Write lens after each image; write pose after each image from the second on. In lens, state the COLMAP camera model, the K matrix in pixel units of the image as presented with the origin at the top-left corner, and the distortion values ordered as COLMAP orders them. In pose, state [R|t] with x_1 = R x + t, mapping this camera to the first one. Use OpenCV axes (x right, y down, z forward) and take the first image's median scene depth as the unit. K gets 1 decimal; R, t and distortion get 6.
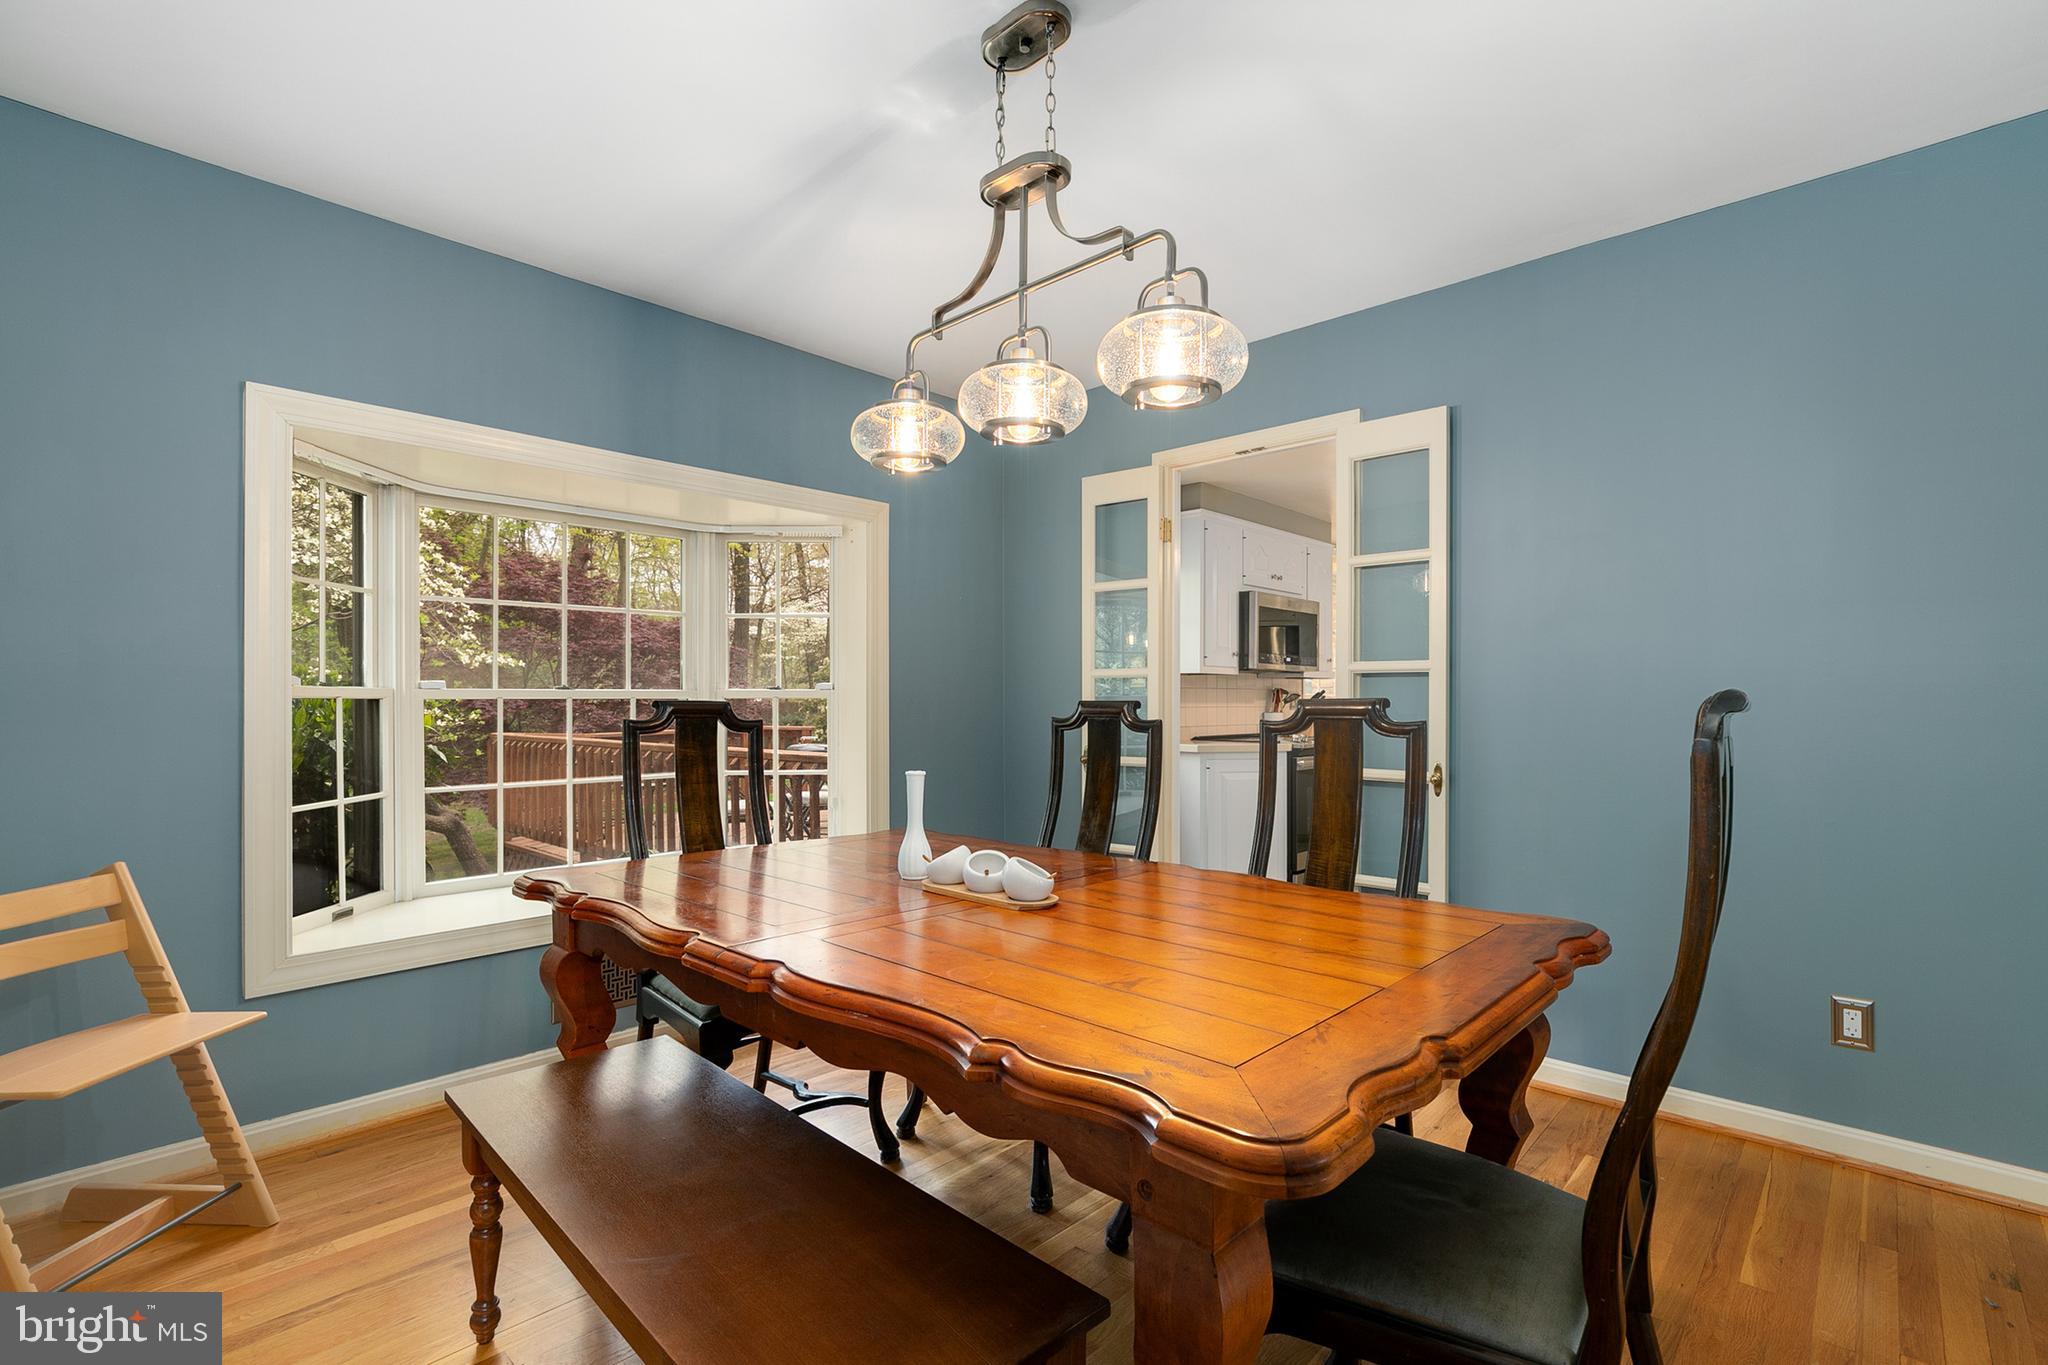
lens RADIAL K [[957.9, 0, 1026.7], [0, 957.9, 705.3], [0, 0, 1]] dist [0.000570, 0.000765]
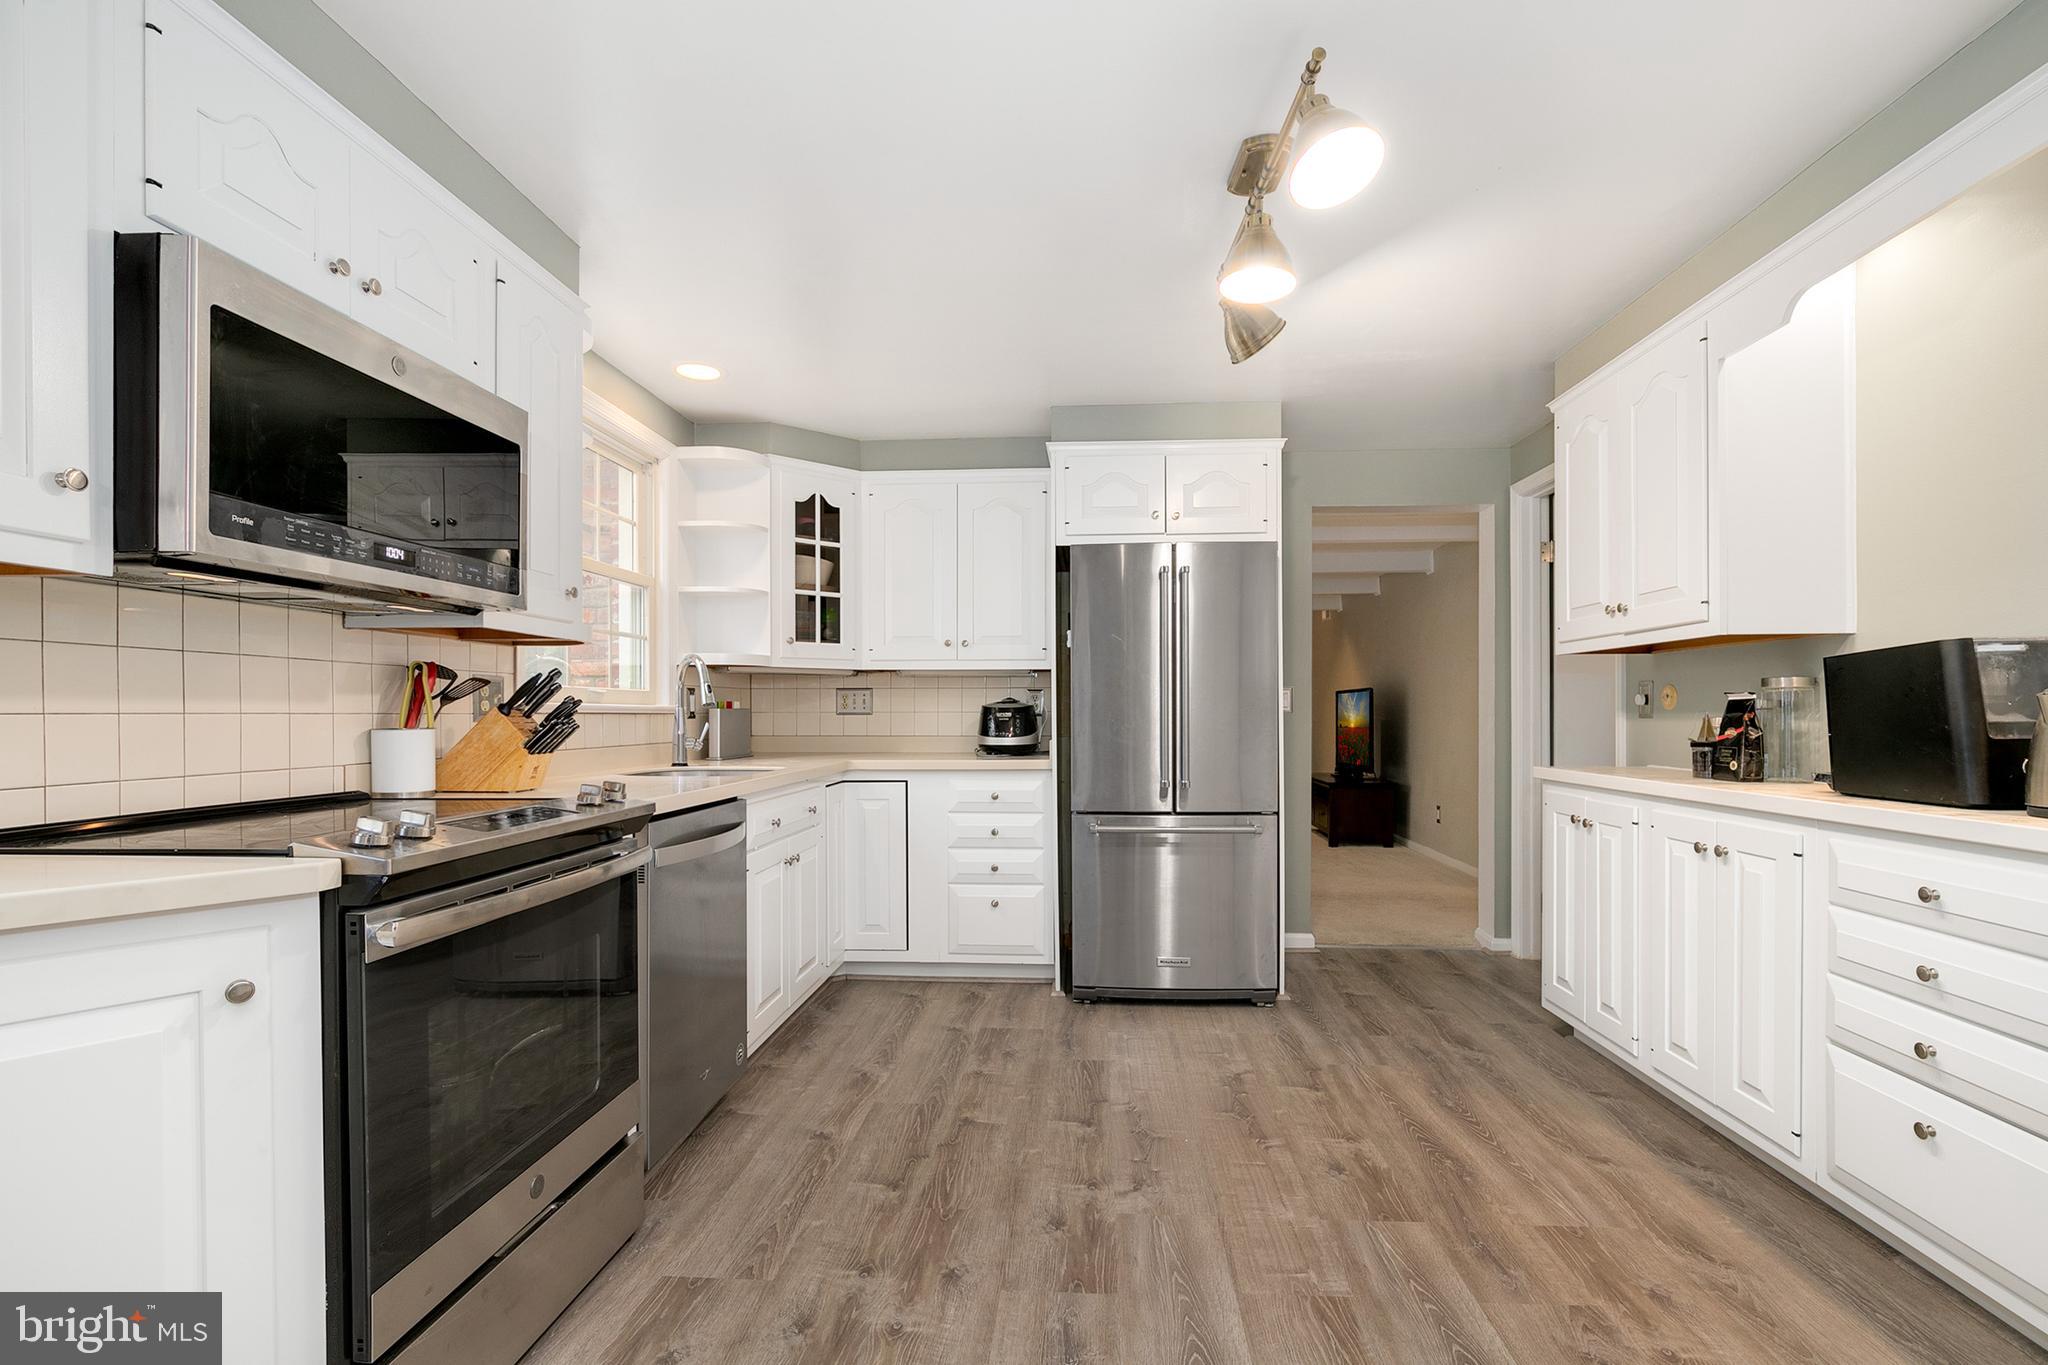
lens RADIAL K [[957.9, 0, 1026.7], [0, 957.9, 705.3], [0, 0, 1]] dist [0.000570, 0.000765]
pose [[0.785400, -0.002068, 0.618985, 0.253270], [0.007909, 0.999946, -0.006694, 0.003681], [-0.618938, 0.010153, 0.785375, 0.670960]]
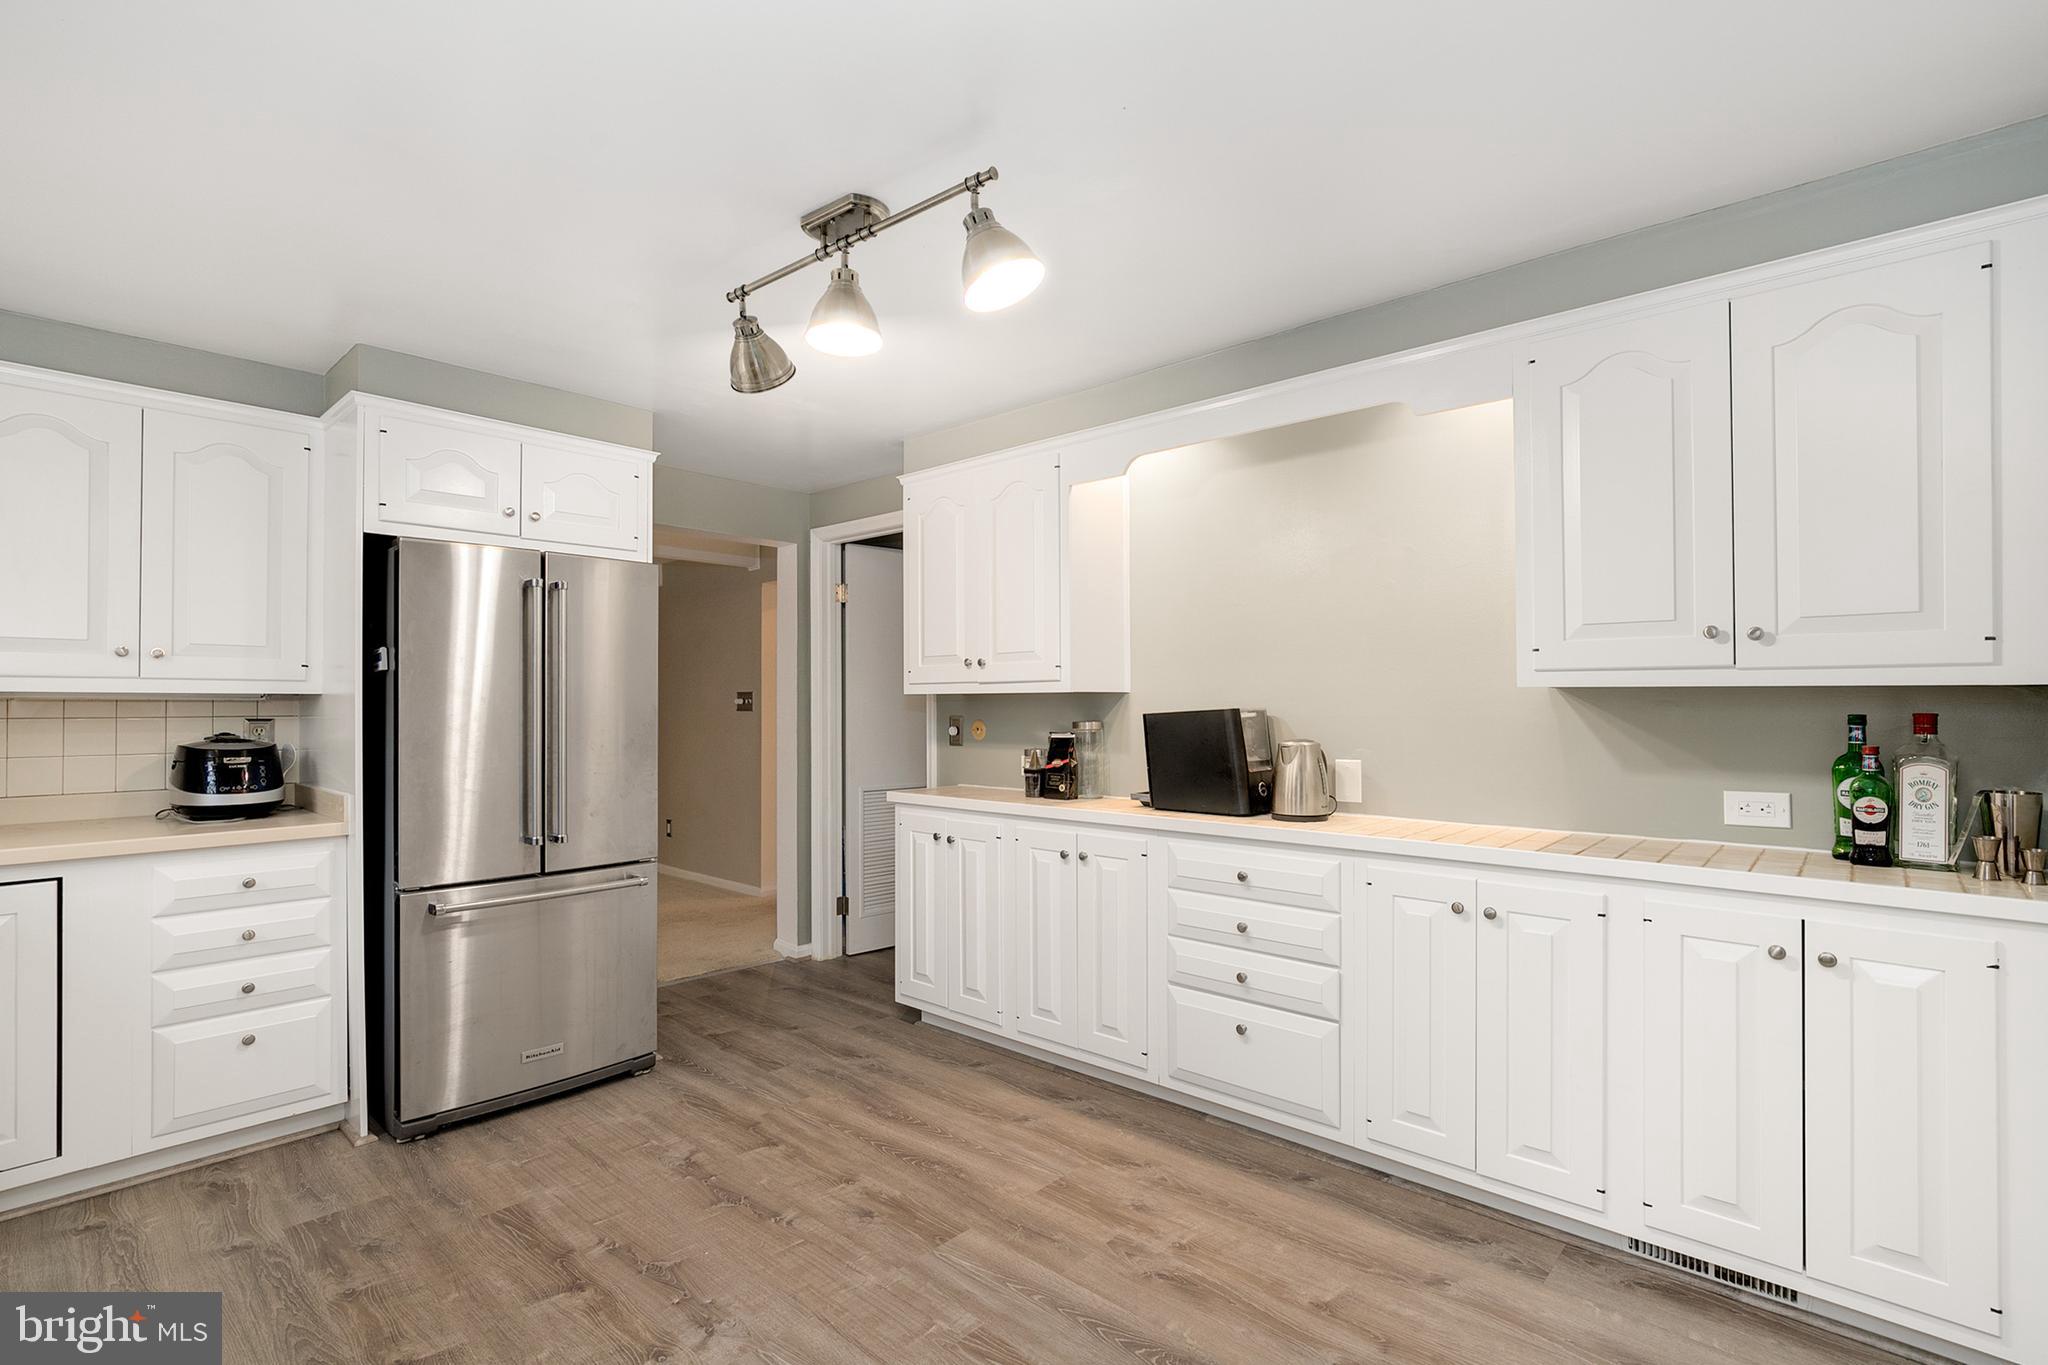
lens RADIAL K [[968.5, 0, 1024.0], [0, 968.5, 682.5], [0, 0, 1]] dist [-0.002270, 0.000646]
pose [[0.005209, 0.015333, 0.999869, 0.179641], [0.005072, 0.999869, -0.015360, -0.027500], [-0.999974, 0.005151, 0.005131, 0.852952]]
